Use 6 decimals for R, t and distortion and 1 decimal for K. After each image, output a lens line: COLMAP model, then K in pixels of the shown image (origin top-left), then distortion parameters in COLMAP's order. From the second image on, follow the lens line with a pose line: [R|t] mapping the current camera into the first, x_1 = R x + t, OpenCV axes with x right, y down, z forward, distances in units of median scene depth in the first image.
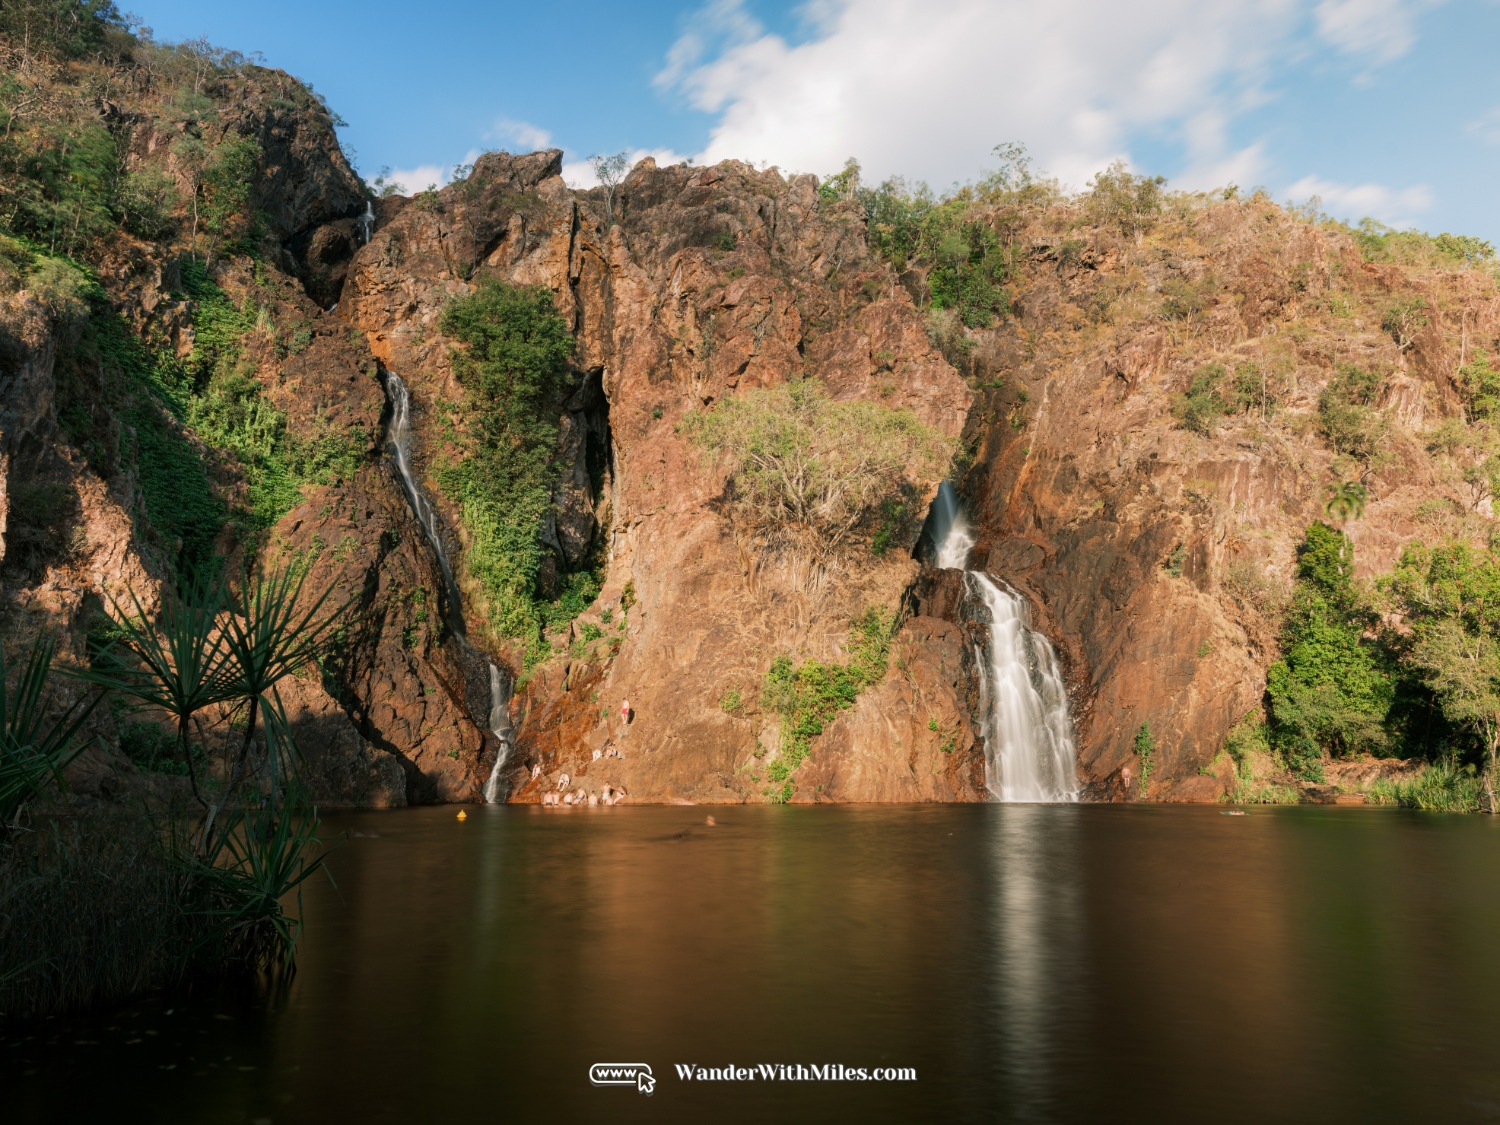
lens RADIAL K [[1120.5, 0, 774.3], [0, 1120.5, 549.6], [0, 0, 1]] dist [0.065737, -0.114484]
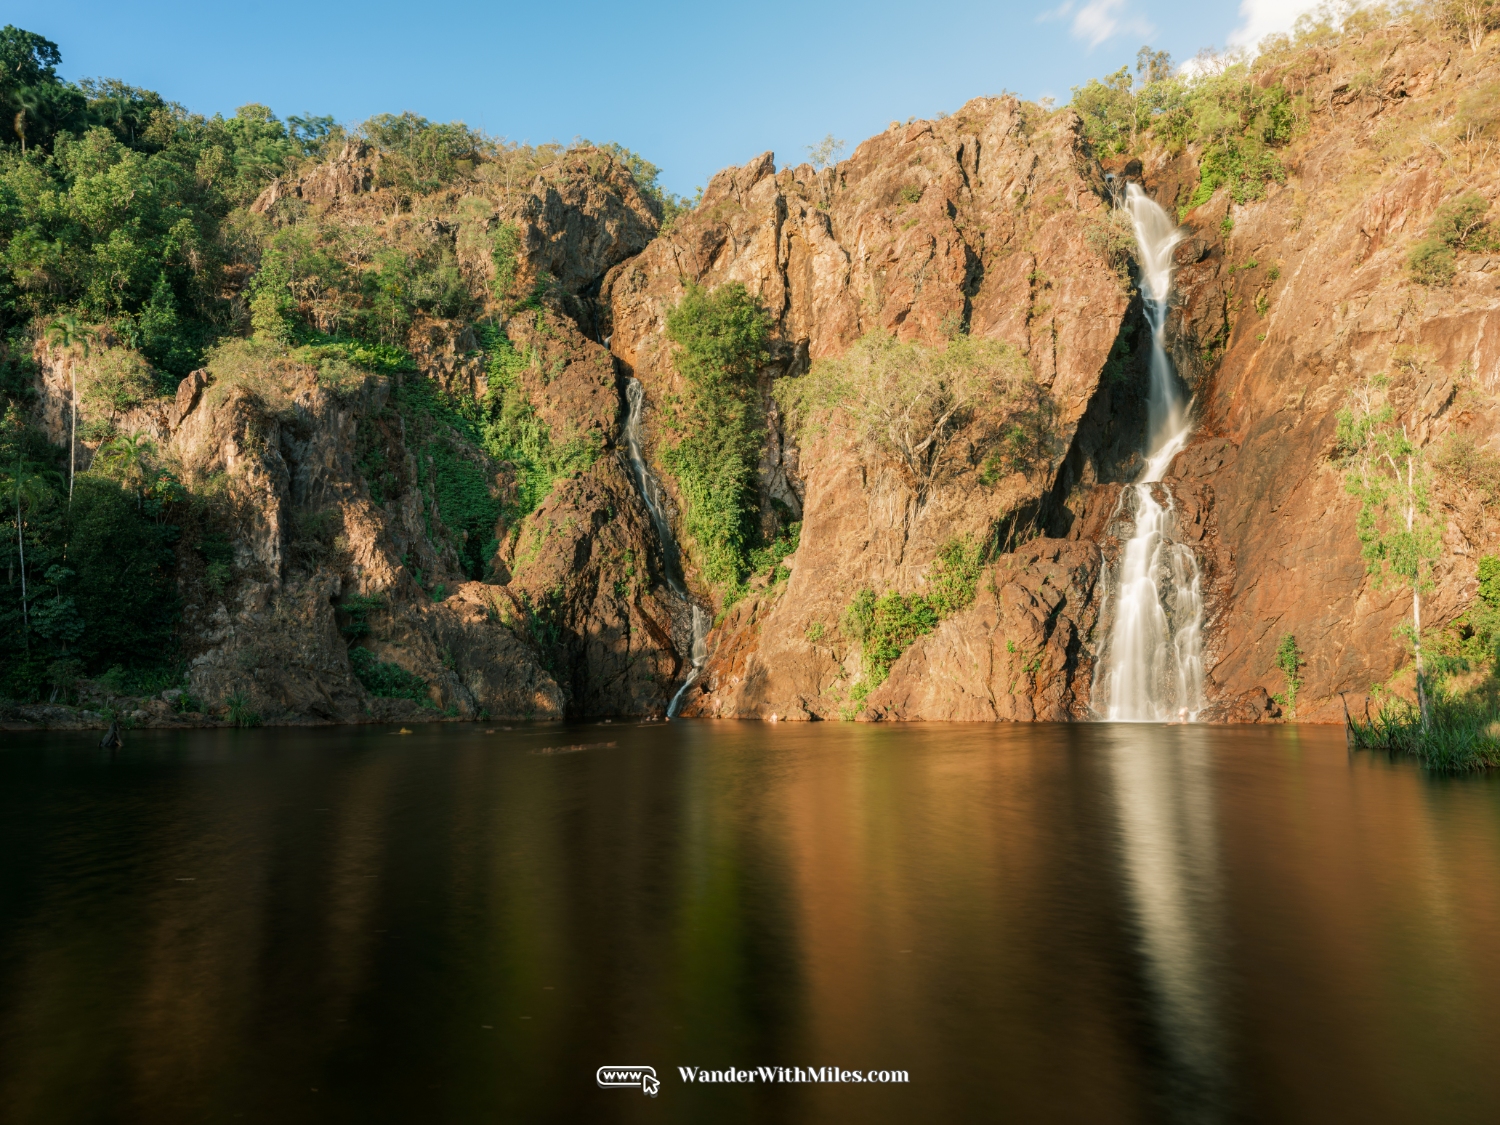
lens RADIAL K [[1025.9, 0, 750.0], [0, 1025.9, 562.5], [0, 0, 1]] dist [0.063609, -0.116500]
pose [[0.842322, -0.069825, -0.534432, 0.391583], [0.113765, 0.992266, 0.049663, 0.005116], [0.526831, -0.102632, 0.843751, 0.078253]]
